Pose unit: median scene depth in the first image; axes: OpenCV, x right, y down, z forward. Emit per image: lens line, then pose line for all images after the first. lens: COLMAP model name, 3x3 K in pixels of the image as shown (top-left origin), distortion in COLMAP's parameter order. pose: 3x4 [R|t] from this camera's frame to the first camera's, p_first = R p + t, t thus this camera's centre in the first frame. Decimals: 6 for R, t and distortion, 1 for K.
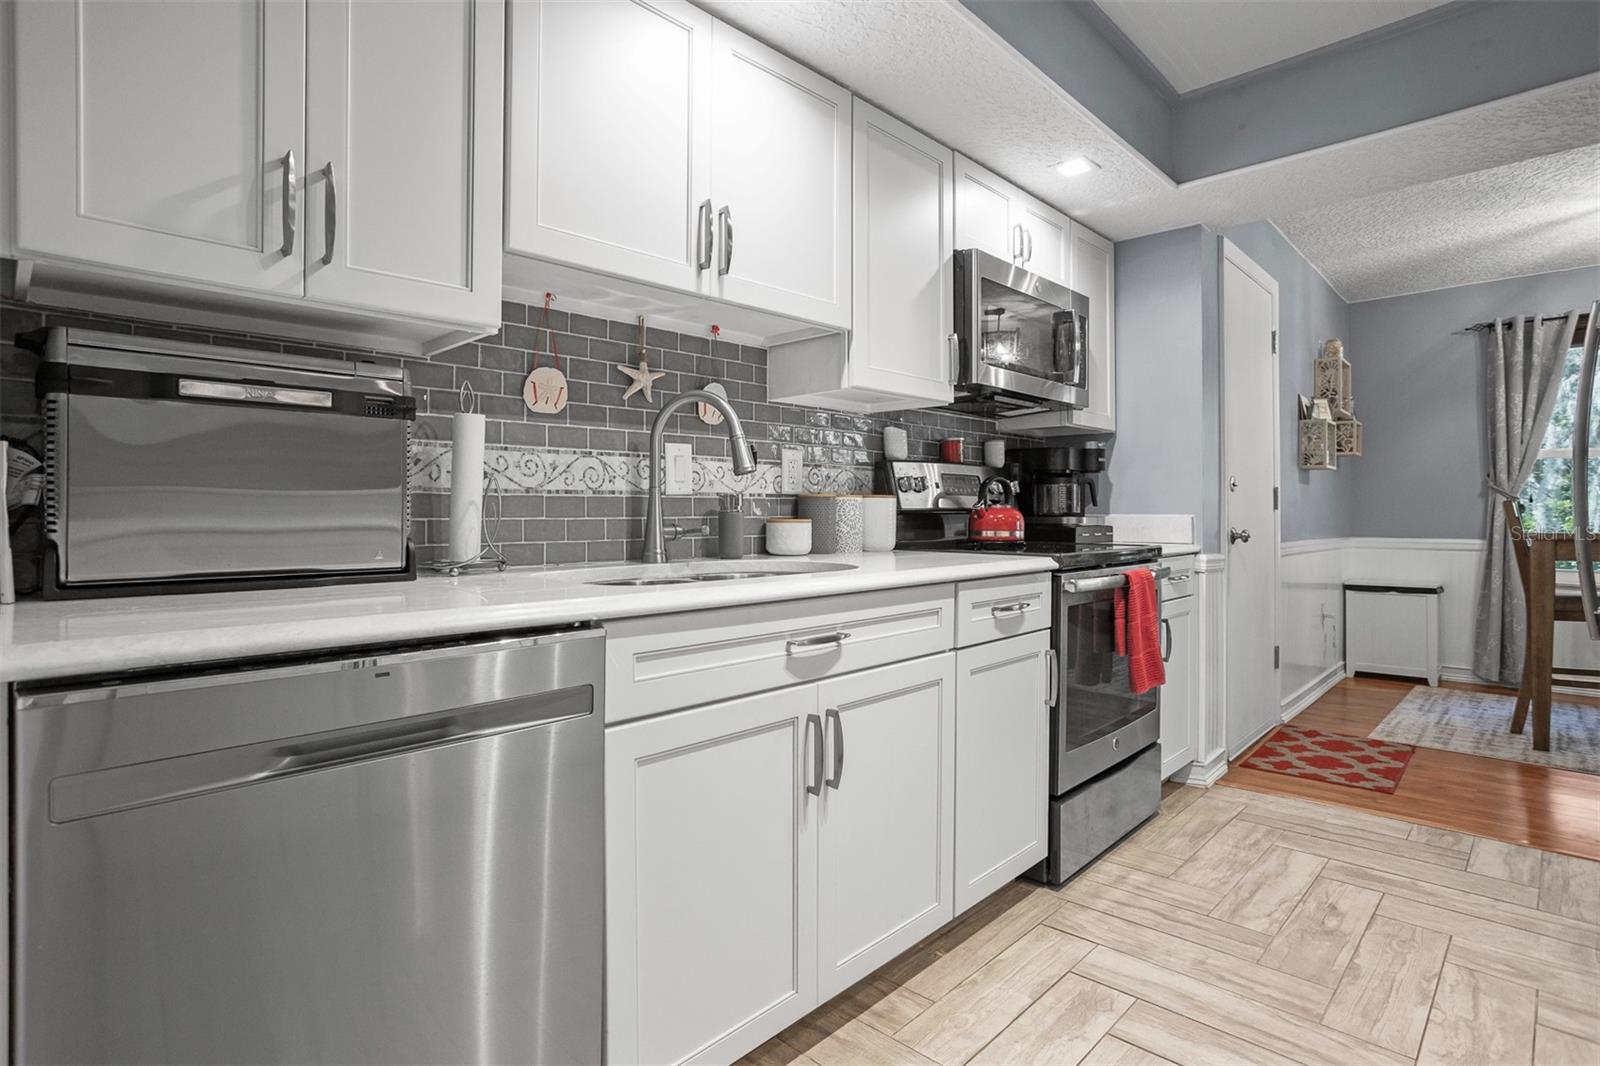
lens RADIAL K [[823.4, 0, 809.5], [0, 823.4, 511.5], [0, 0, 1]] dist [-0.057238, 0.040432]
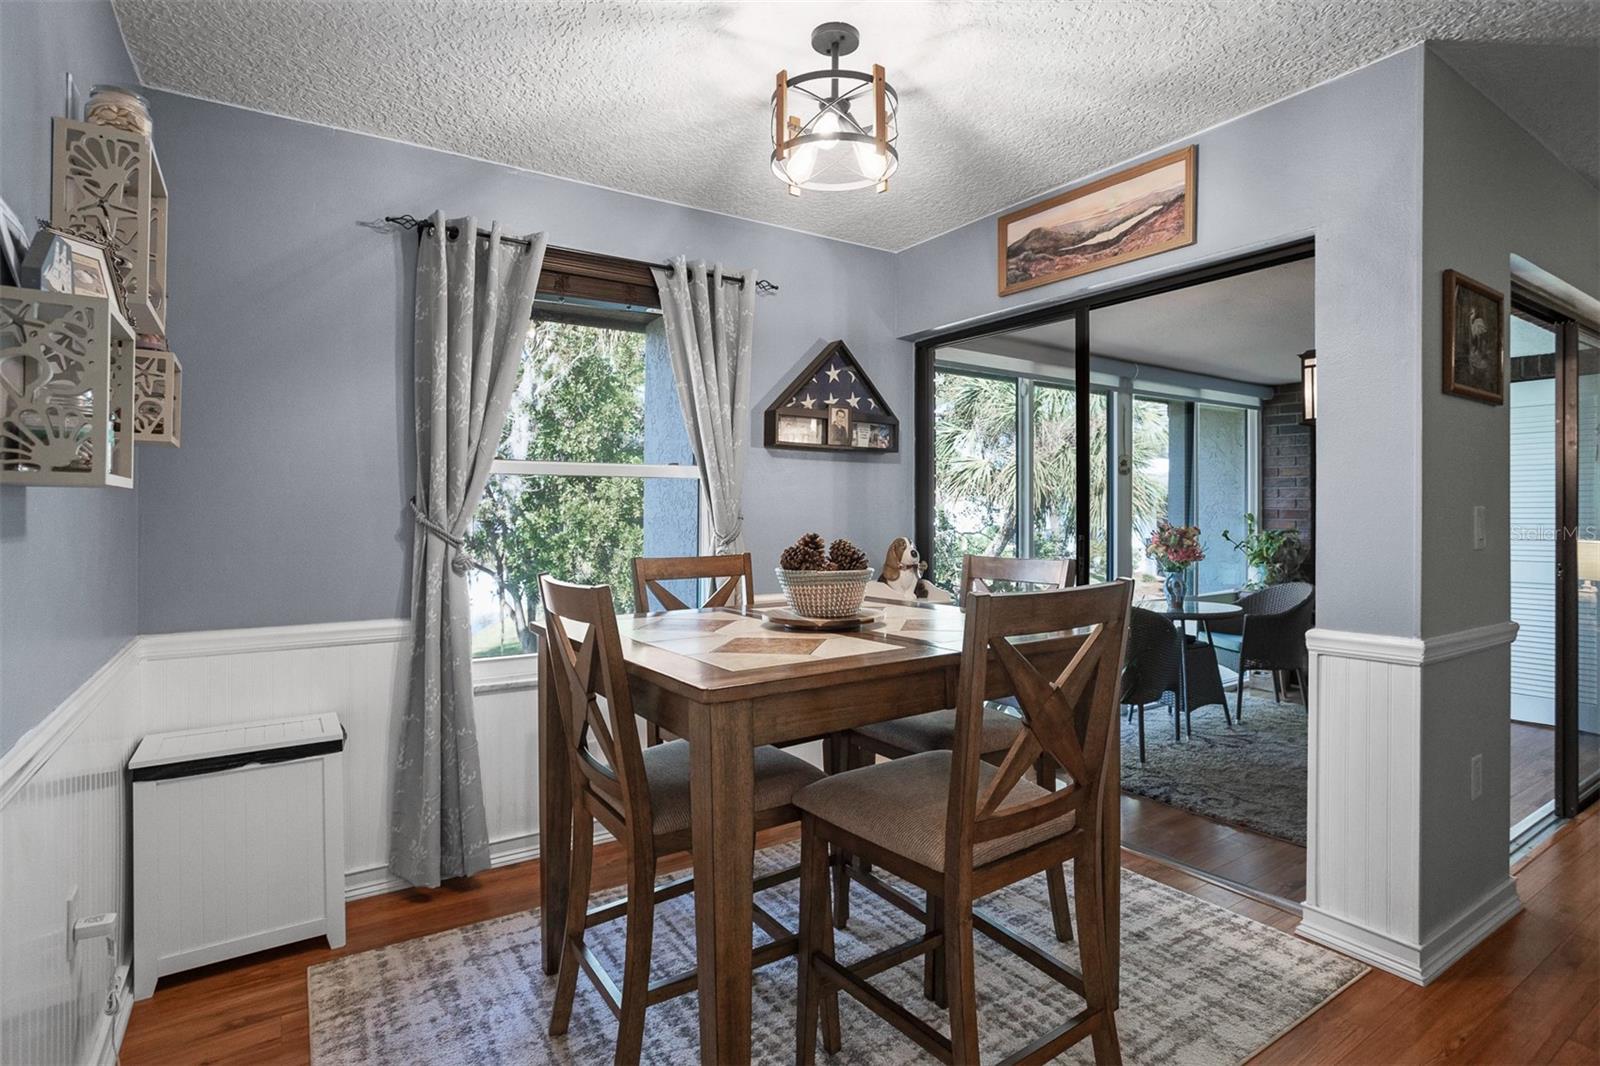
lens RADIAL K [[838.1, 0, 818.9], [0, 838.1, 509.9], [0, 0, 1]] dist [-0.062558, 0.044272]
pose [[0.241178, 0.000294, 0.970481, 0.376967], [-0.008698, 0.999960, 0.001858, -0.042521], [-0.970442, -0.008889, 0.241171, 0.615857]]
